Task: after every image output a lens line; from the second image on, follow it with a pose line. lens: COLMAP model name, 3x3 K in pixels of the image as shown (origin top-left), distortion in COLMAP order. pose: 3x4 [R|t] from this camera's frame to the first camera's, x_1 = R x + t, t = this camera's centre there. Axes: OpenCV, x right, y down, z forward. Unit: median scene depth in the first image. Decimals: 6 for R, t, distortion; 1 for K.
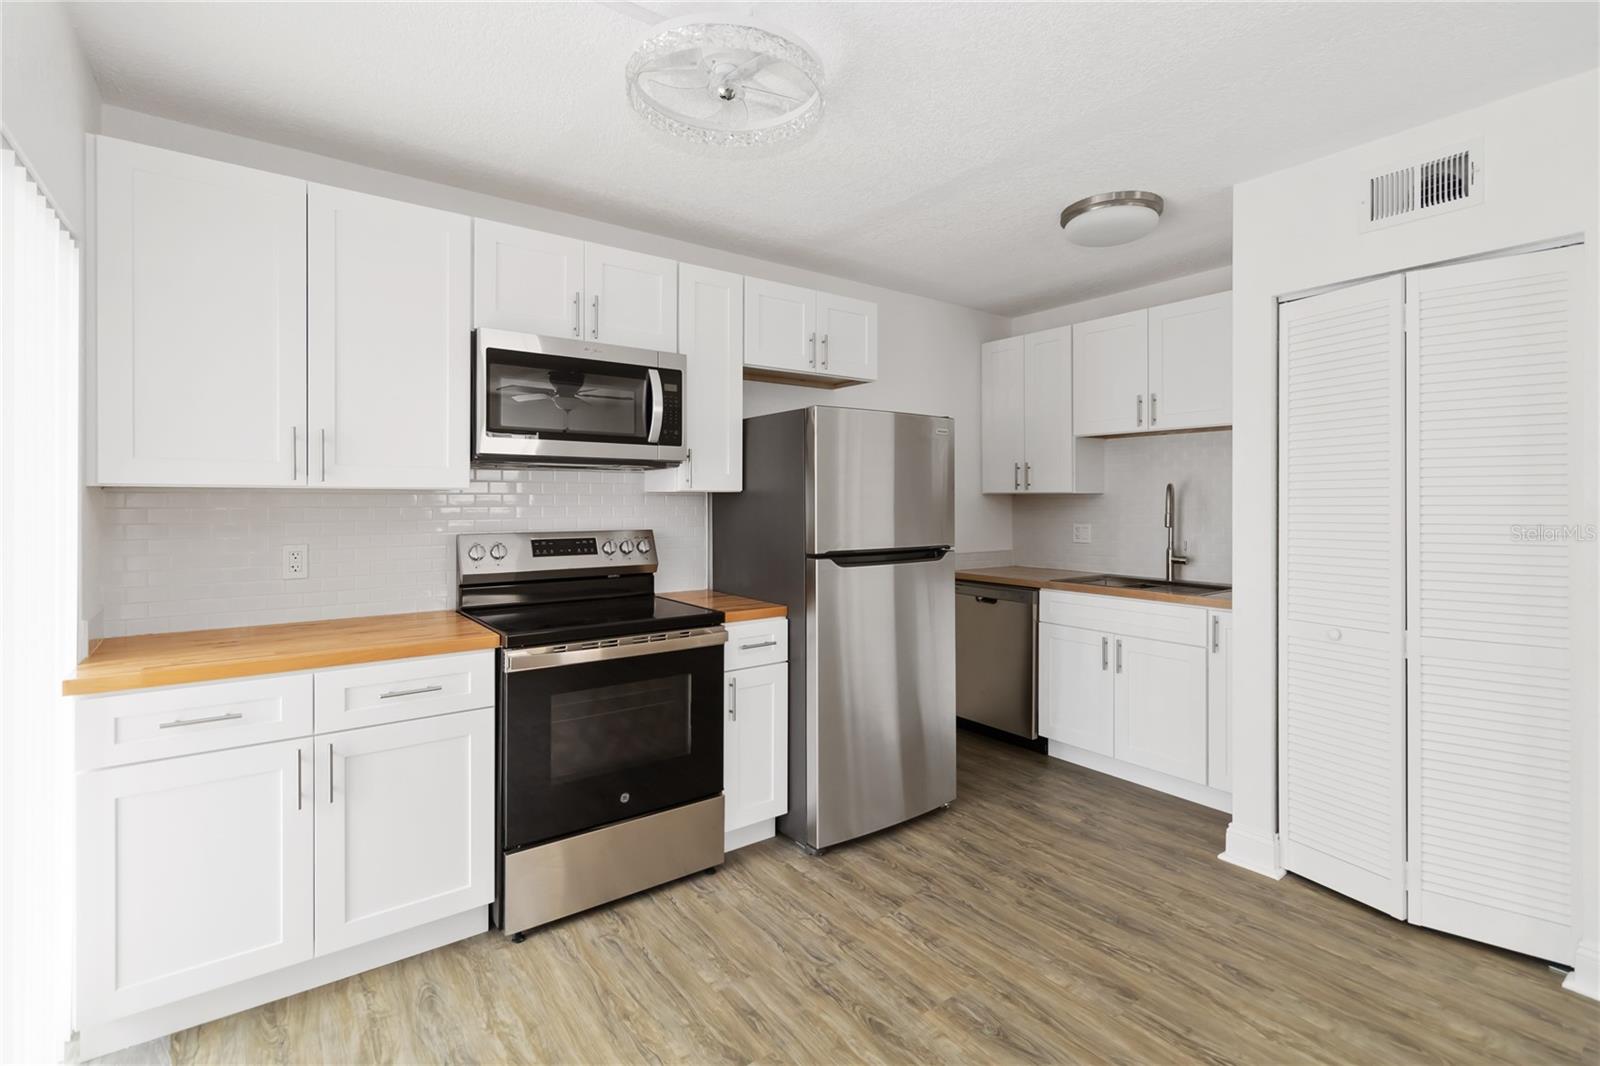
lens RADIAL K [[730.6, 0, 792.5], [0, 730.6, 500.5], [0, 0, 1]] dist [0.003061, -0.000871]
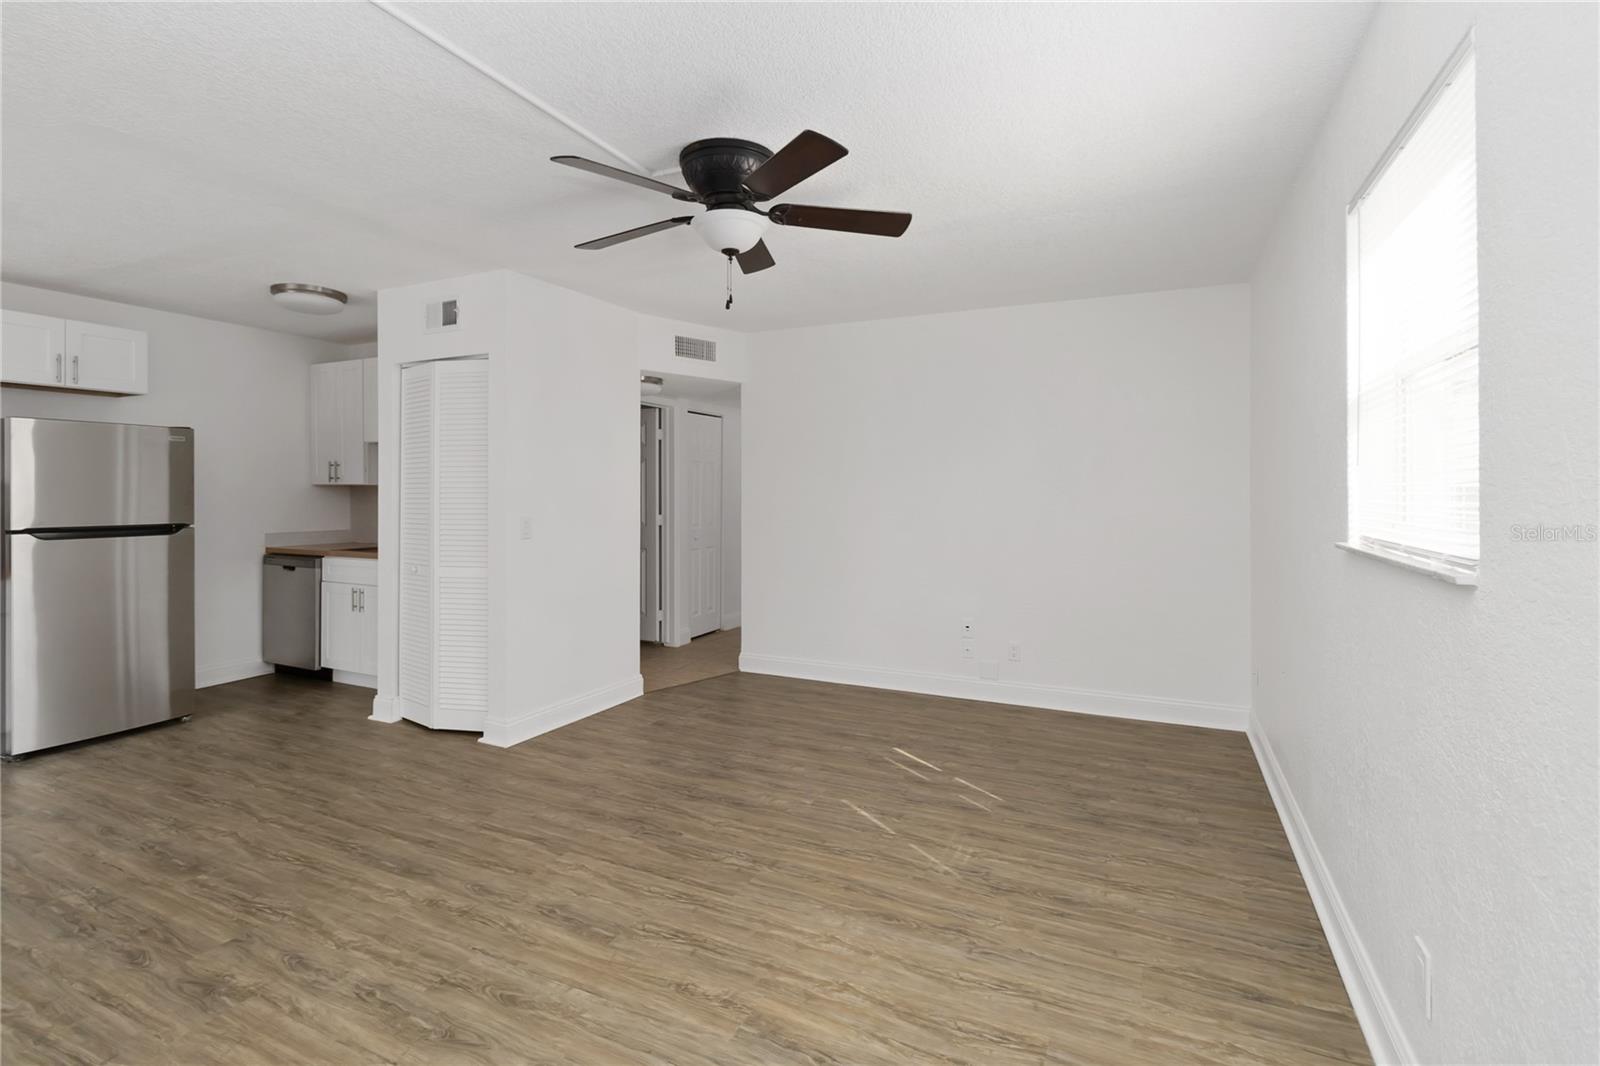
lens RADIAL K [[744.1, 0, 799.2], [0, 744.1, 485.2], [0, 0, 1]] dist [0.004549, -0.000085]
pose [[0.878644, 0.008928, 0.477394, 0.624338], [-0.005711, 0.999950, -0.008191, -0.004566], [-0.477444, 0.004470, 0.878651, -0.844169]]
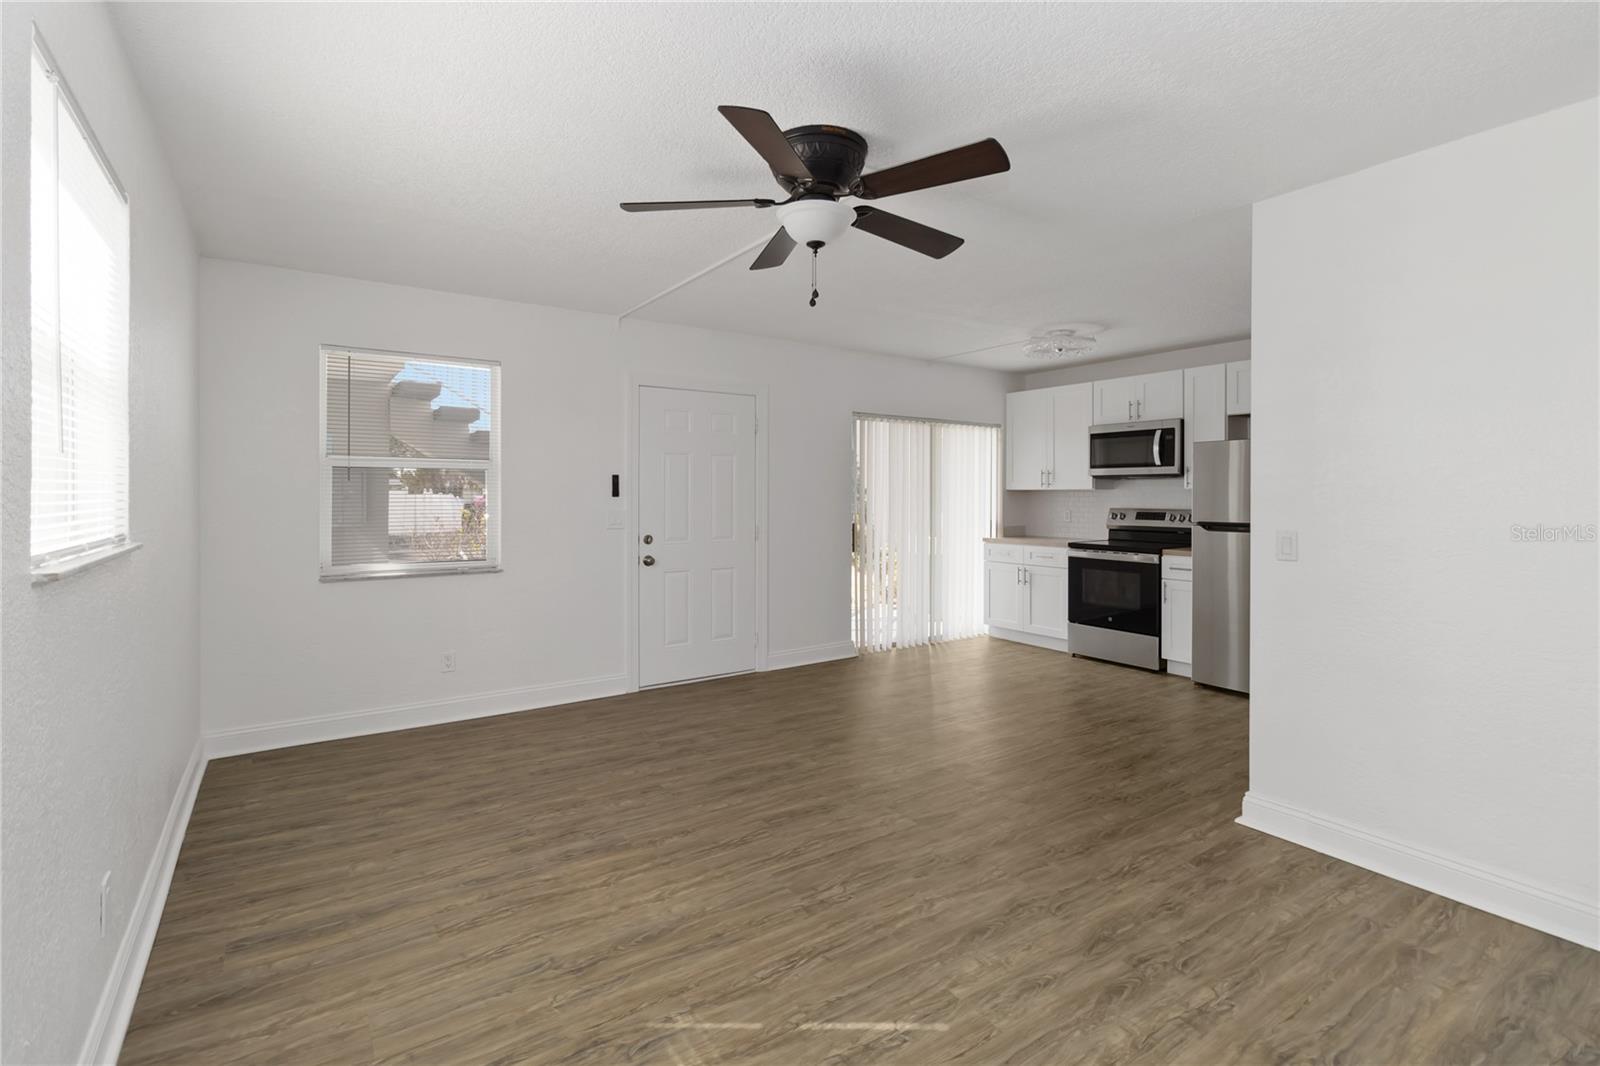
lens RADIAL K [[730.6, 0, 792.5], [0, 730.6, 500.5], [0, 0, 1]] dist [0.003061, -0.000871]
pose [[-0.029287, 0.010035, -0.999521, 1.906207], [0.001465, 0.999949, 0.009997, -0.003344], [0.999570, -0.001171, -0.029301, 0.033629]]
